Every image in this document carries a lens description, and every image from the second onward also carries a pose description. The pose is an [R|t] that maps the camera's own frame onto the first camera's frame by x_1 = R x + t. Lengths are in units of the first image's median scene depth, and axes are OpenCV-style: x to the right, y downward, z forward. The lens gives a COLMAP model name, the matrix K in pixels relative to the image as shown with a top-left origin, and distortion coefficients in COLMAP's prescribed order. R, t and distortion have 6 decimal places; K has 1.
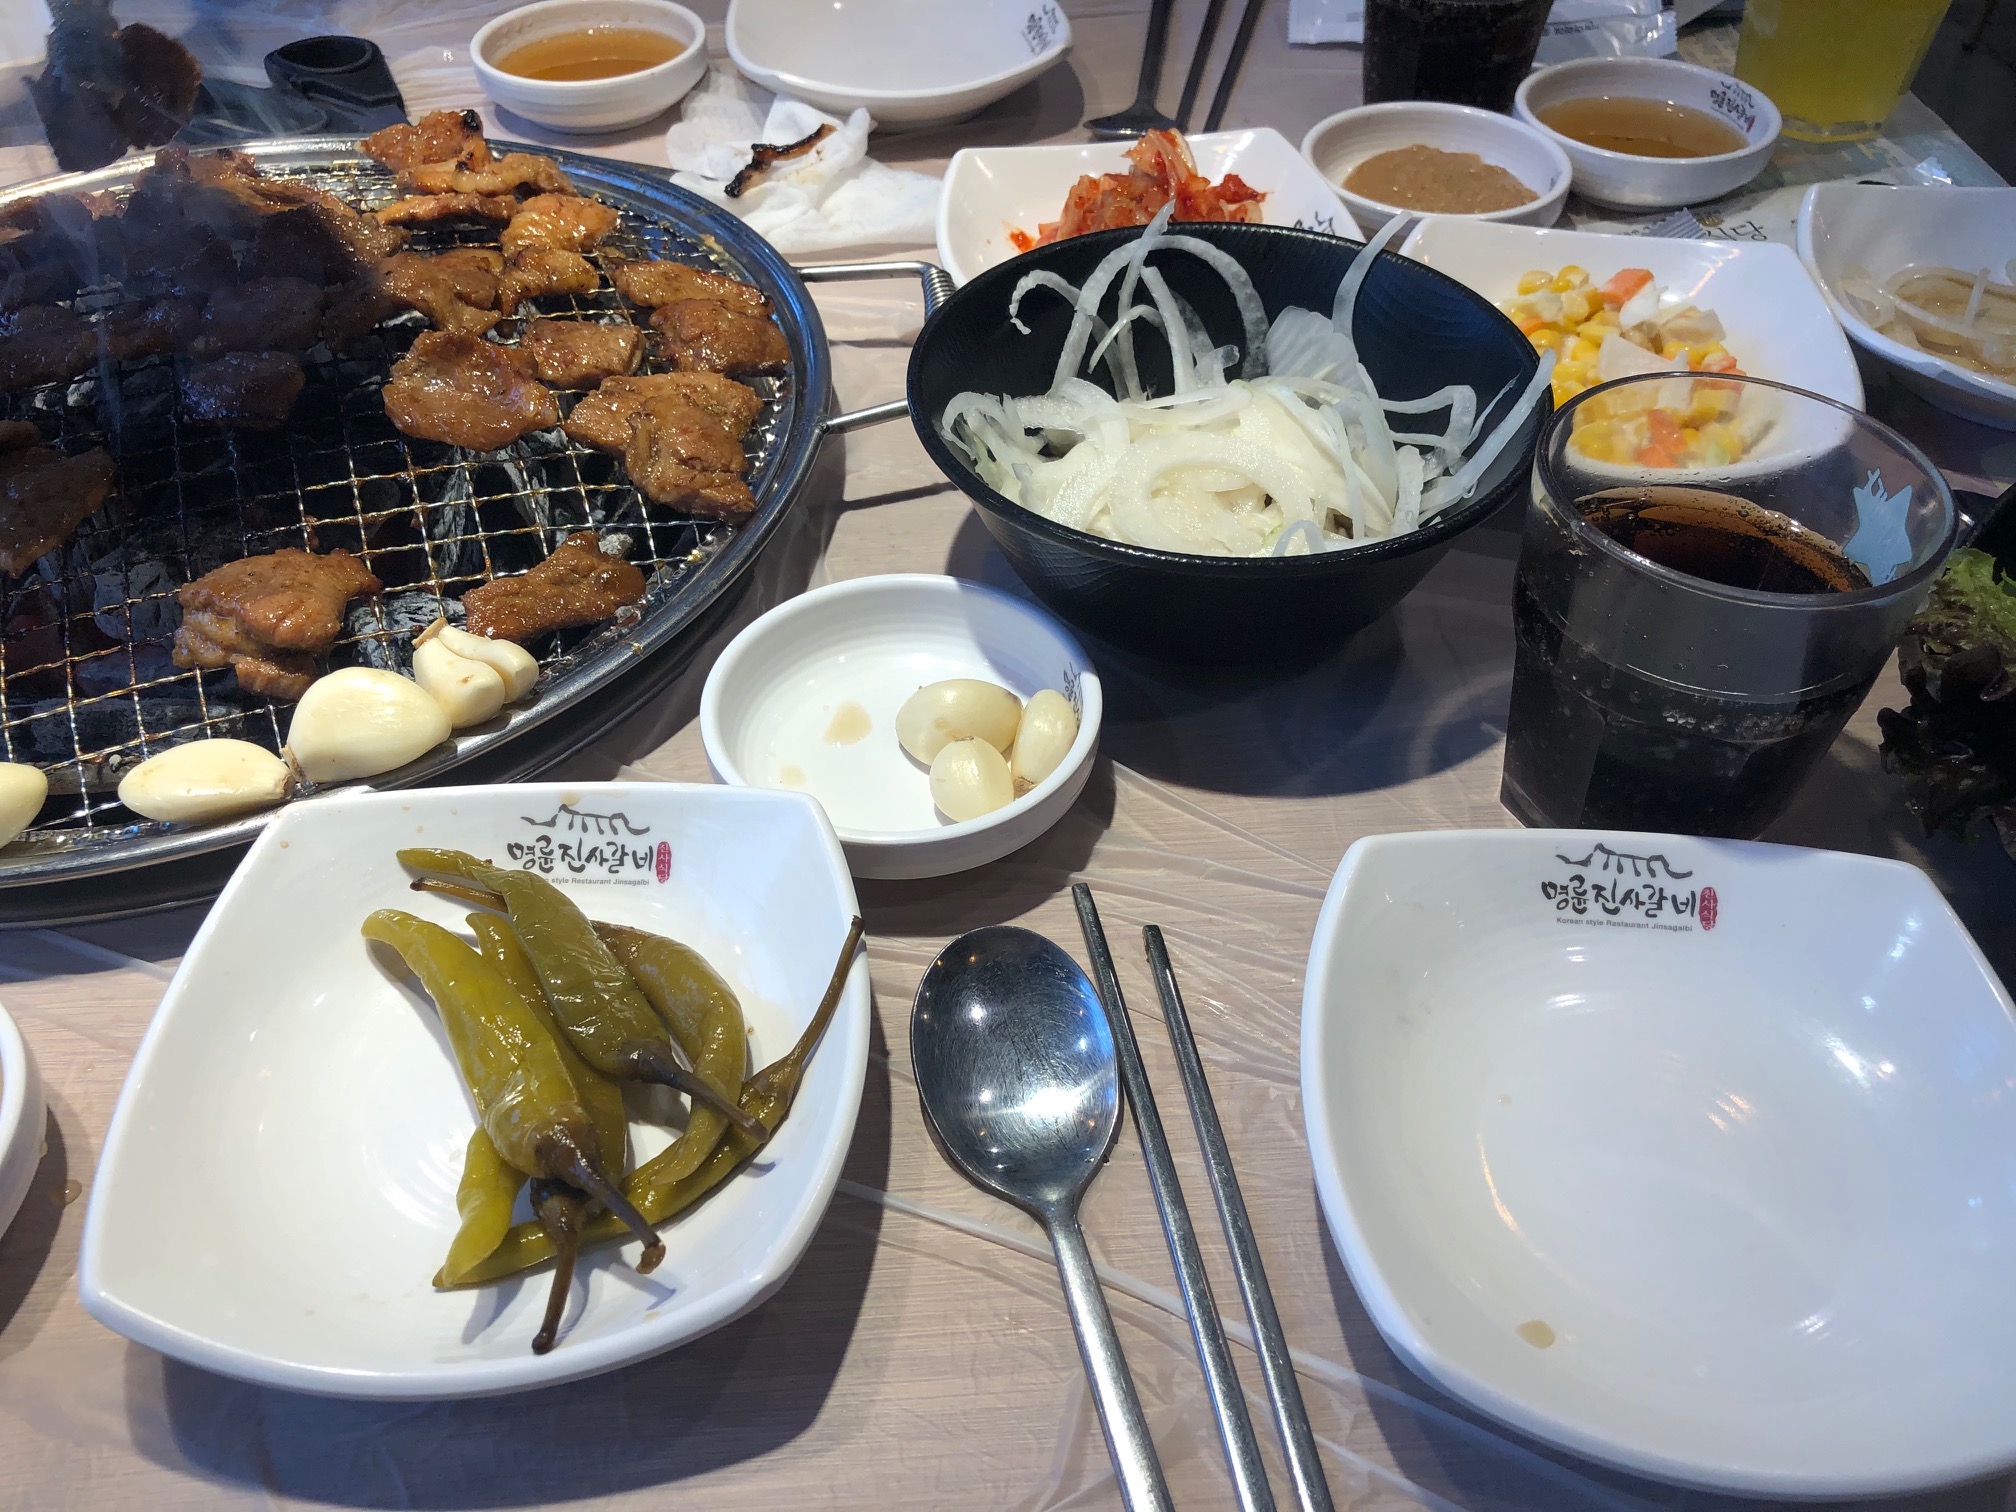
lens RADIAL K [[1613.9, 0, 1008.0], [0, 1613.9, 756.0], [0, 0, 1]] dist [0.004929, 0.004703]
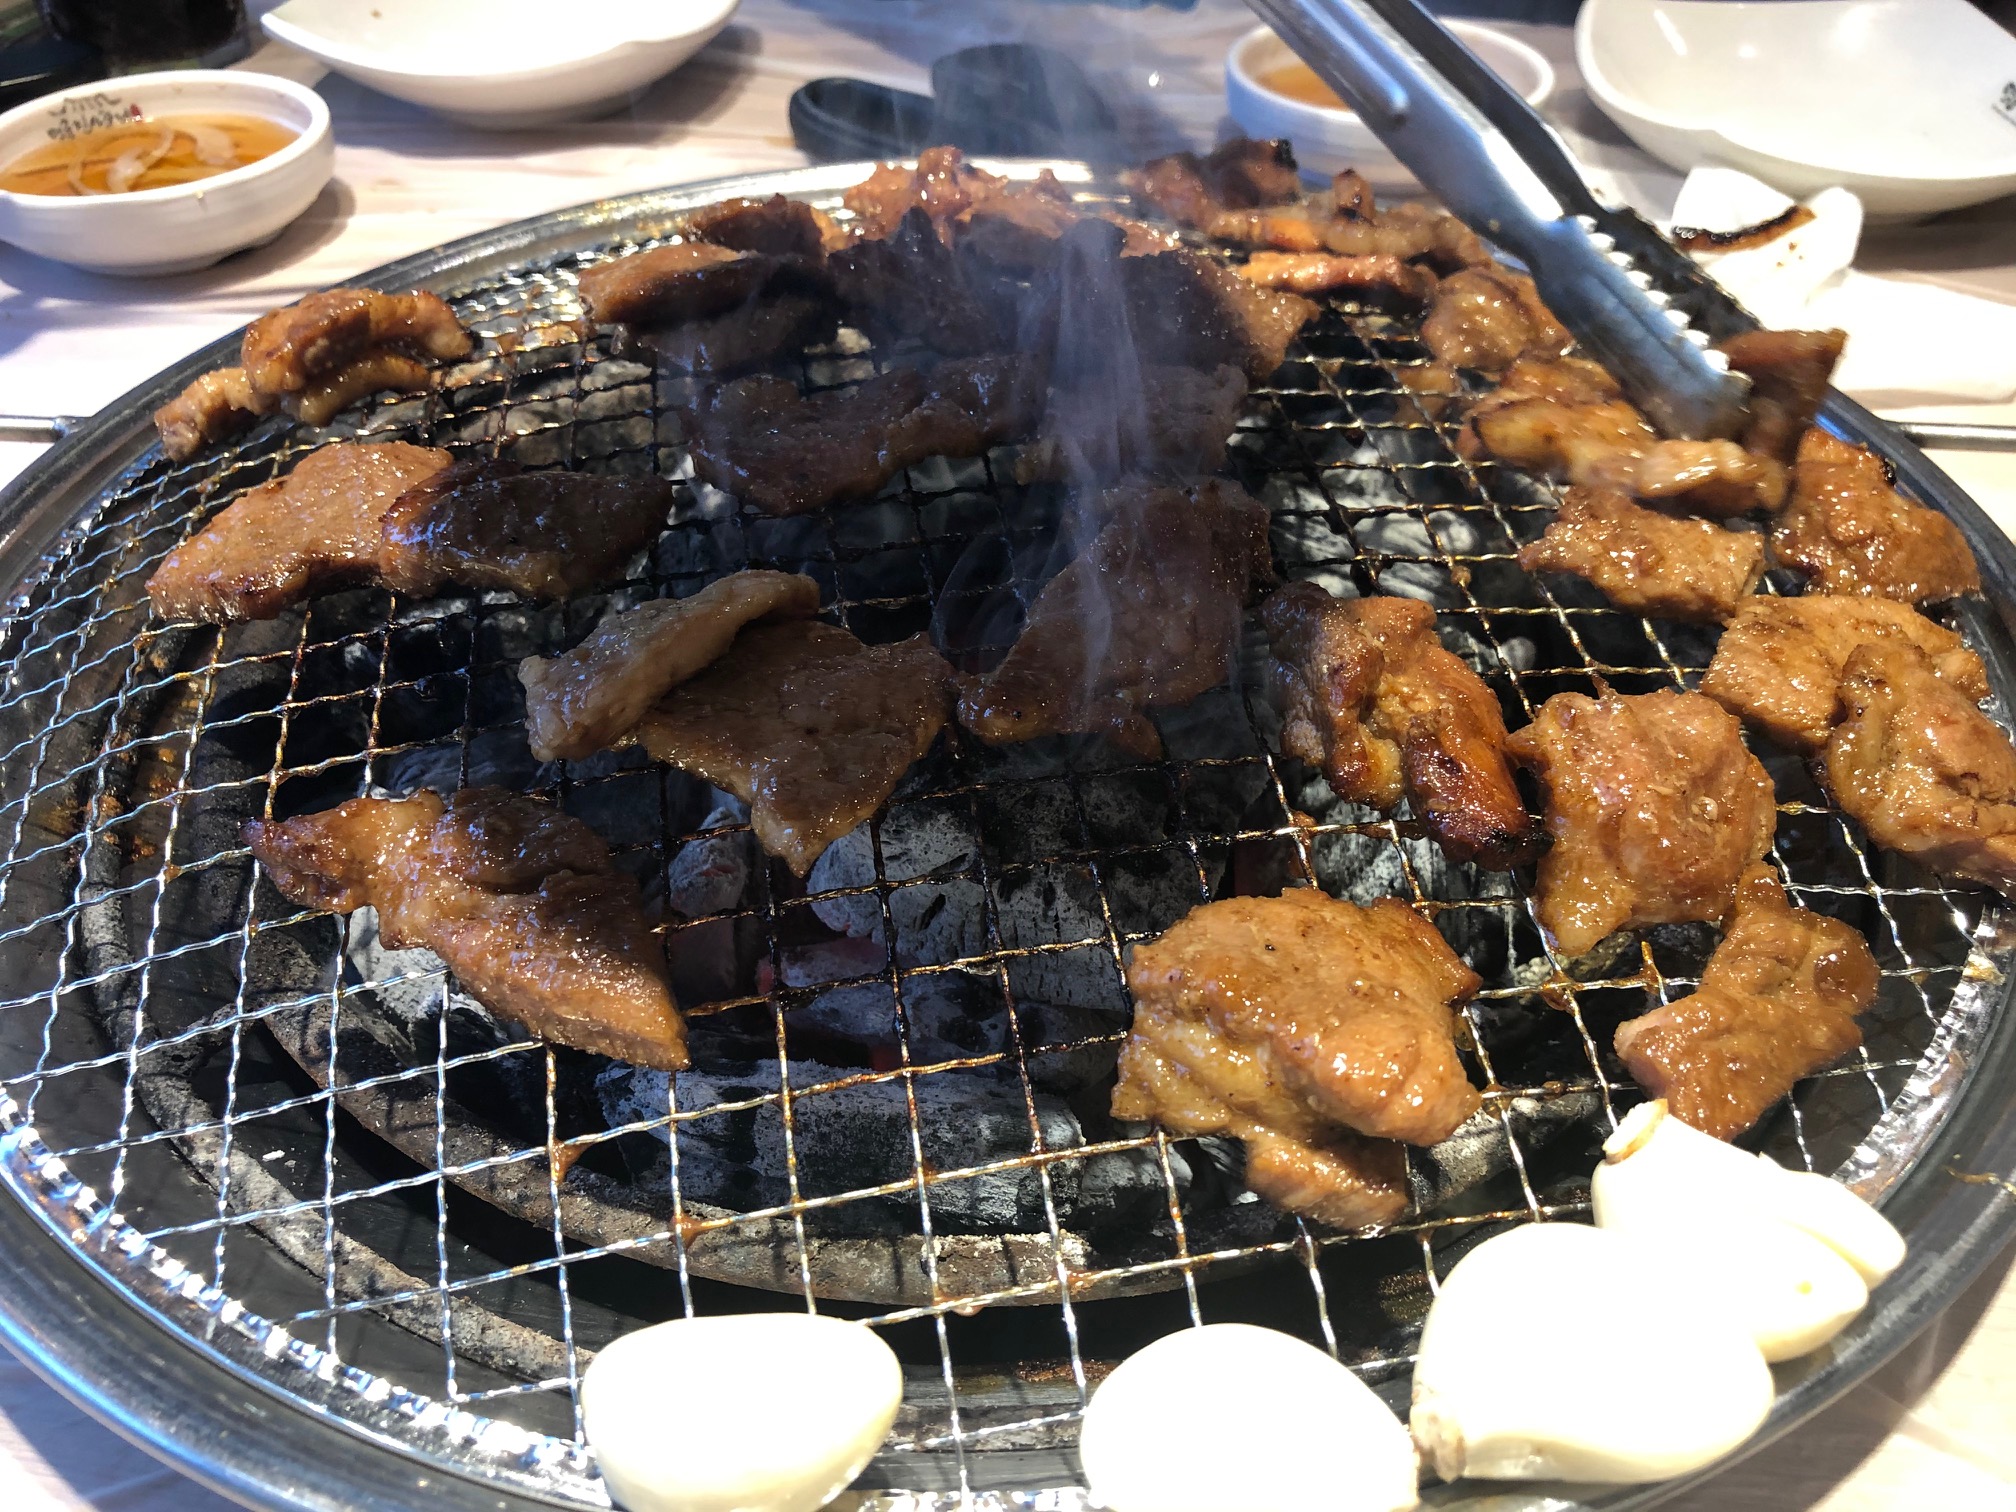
lens RADIAL K [[1613.9, 0, 1008.0], [0, 1613.9, 756.0], [0, 0, 1]] dist [0.004929, 0.004703]
pose [[0.981947, 0.132755, -0.134743, -0.451843], [-0.140848, 0.988645, -0.052376, -0.123412], [0.126260, 0.070408, 0.989495, 0.452128]]
